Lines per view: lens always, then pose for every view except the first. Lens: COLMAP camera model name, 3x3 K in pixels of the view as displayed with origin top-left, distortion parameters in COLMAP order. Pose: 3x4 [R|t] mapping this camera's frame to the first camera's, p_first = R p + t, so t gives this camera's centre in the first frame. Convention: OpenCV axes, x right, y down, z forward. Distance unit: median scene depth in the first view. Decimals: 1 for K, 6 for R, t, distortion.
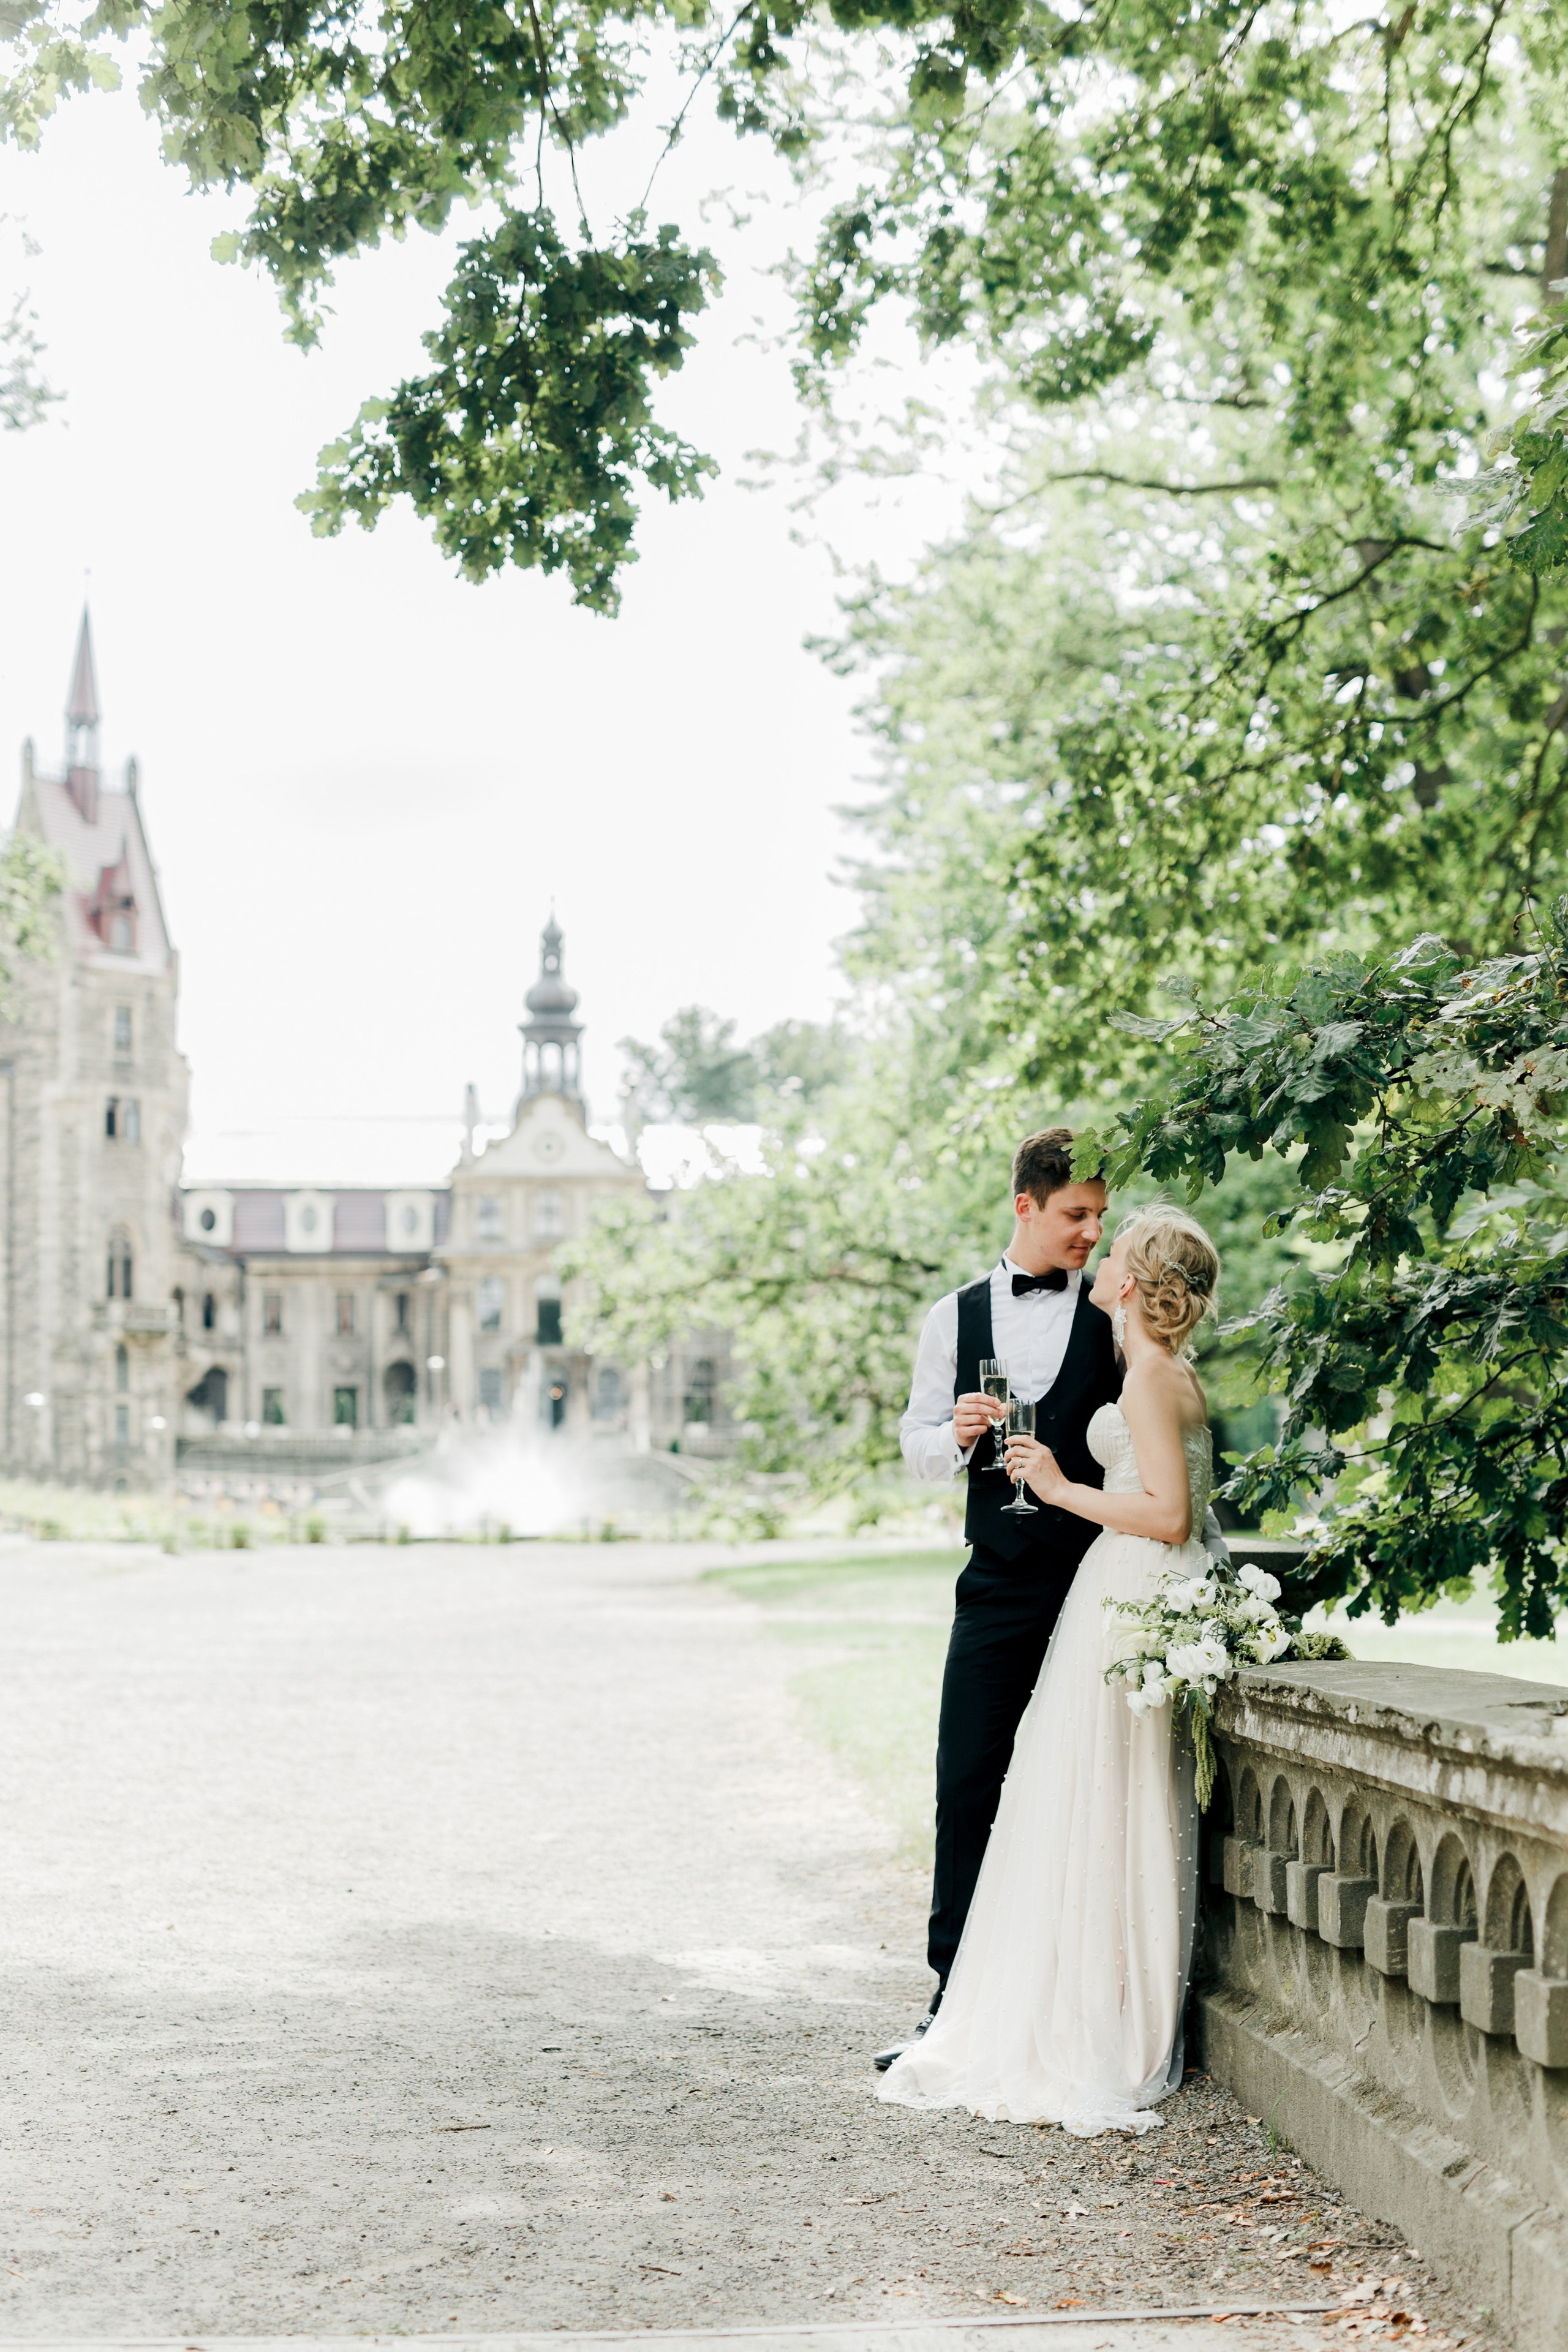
lens RADIAL K [[3377.6, 0, 787.3], [0, 3377.6, 1257.3], [0, 0, 1]] dist [-0.075525, -0.078459]
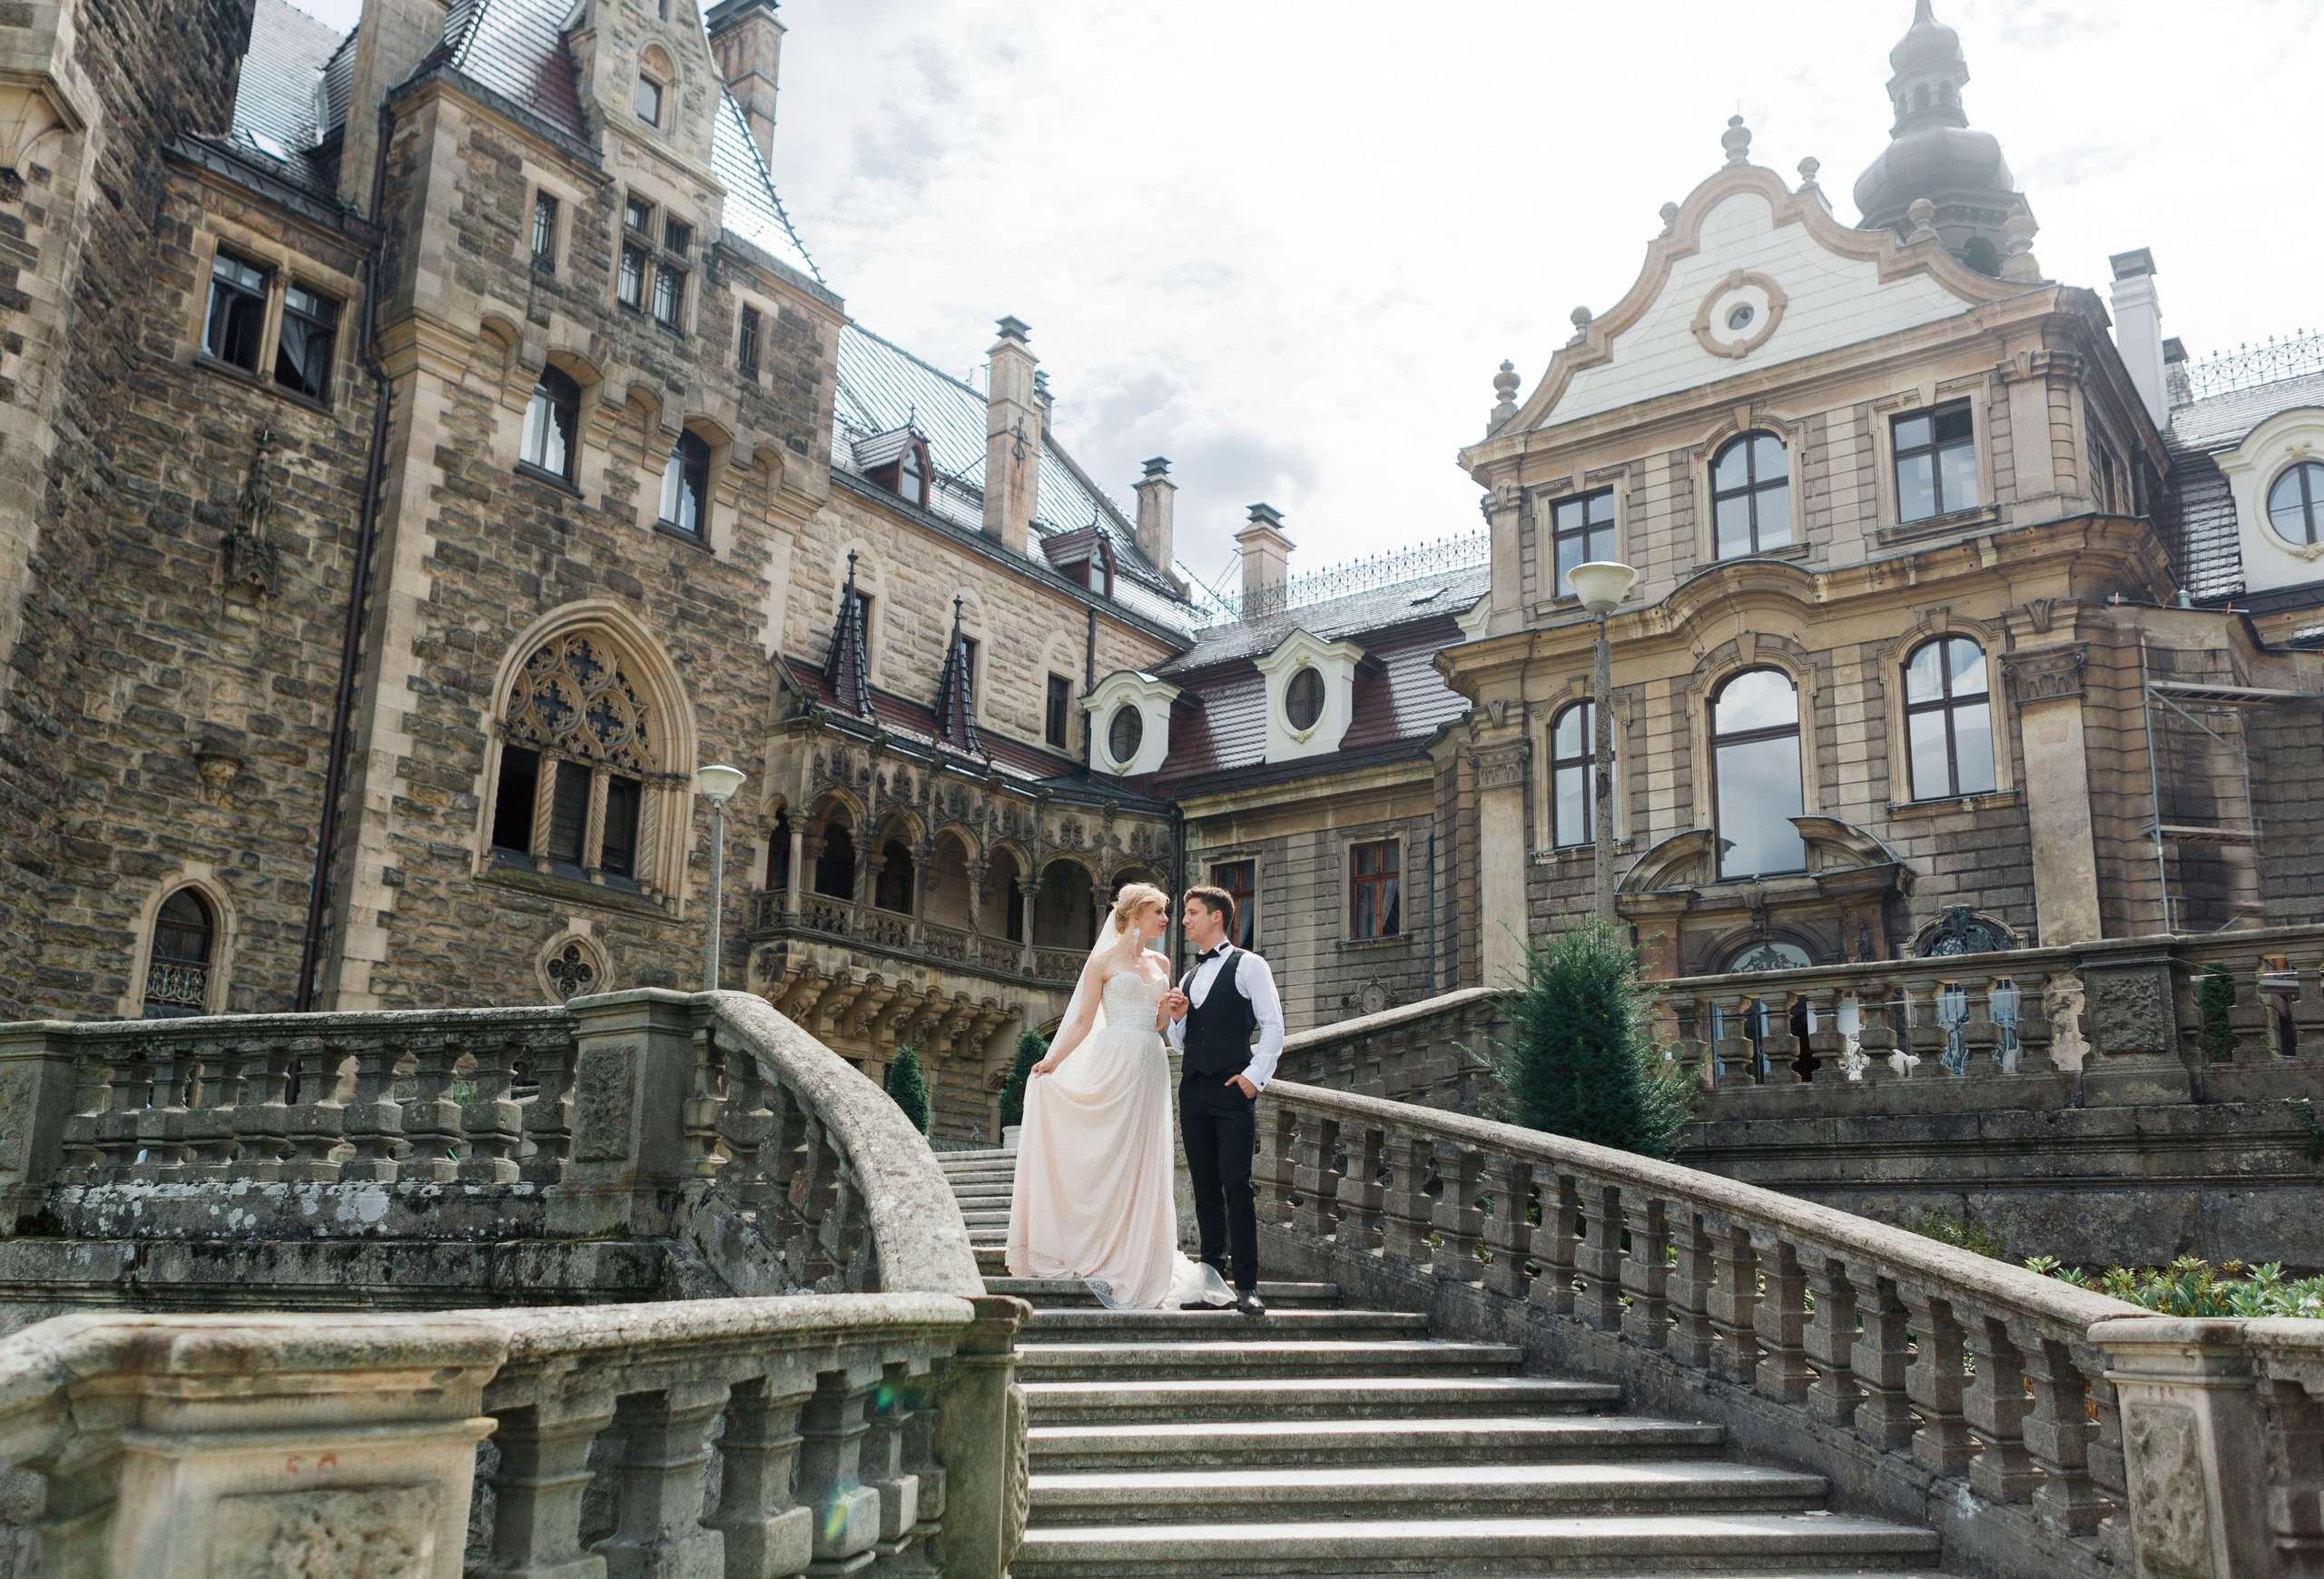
lens RADIAL K [[1912.8, 0, 1091.6], [0, 1912.8, 833.0], [0, 0, 1]] dist [0.027130, -0.000233]
pose [[0.738675, -0.136873, -0.660019, 0.002792], [0.020919, 0.983350, -0.180513, 0.054007], [0.673737, 0.119534, 0.729239, 0.826506]]
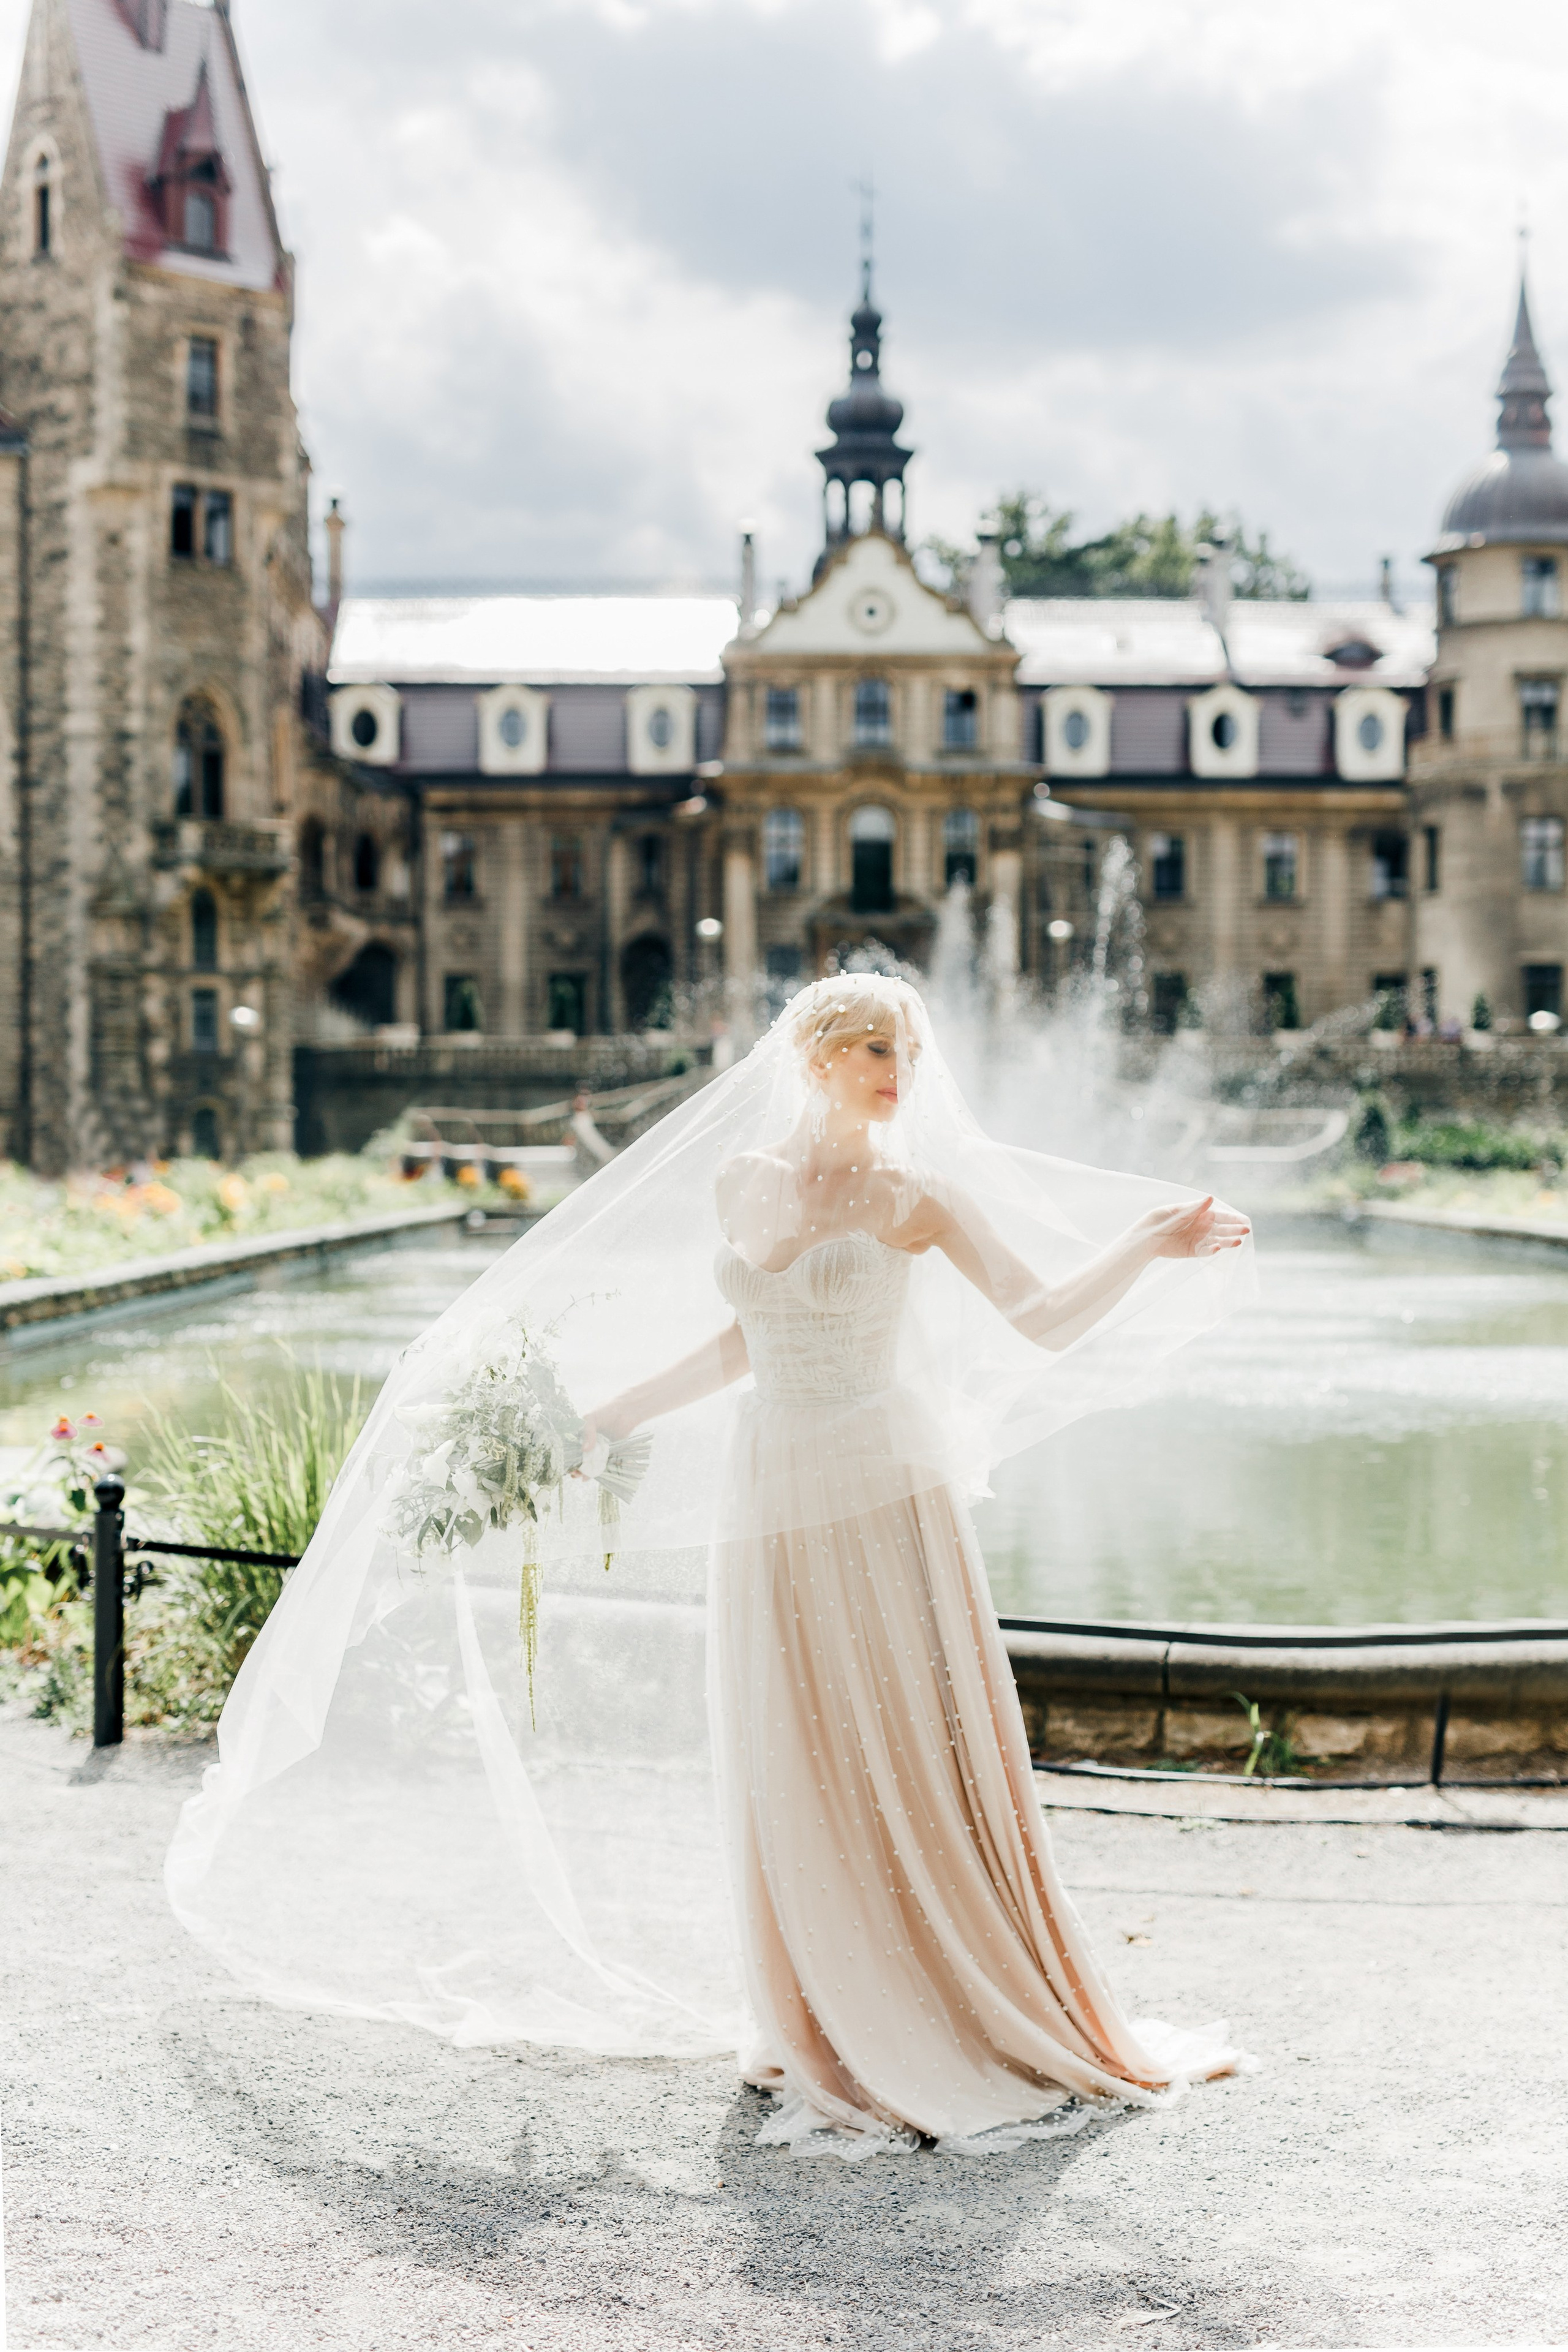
lens RADIAL K [[3377.6, 0, 787.3], [0, 3377.6, 1257.3], [0, 0, 1]] dist [-0.075525, -0.078459]
pose [[0.997846, 0.009217, -0.064948, -0.043744], [-0.002068, 0.994007, 0.109295, 0.021143], [0.065566, -0.108925, 0.991885, 0.335138]]
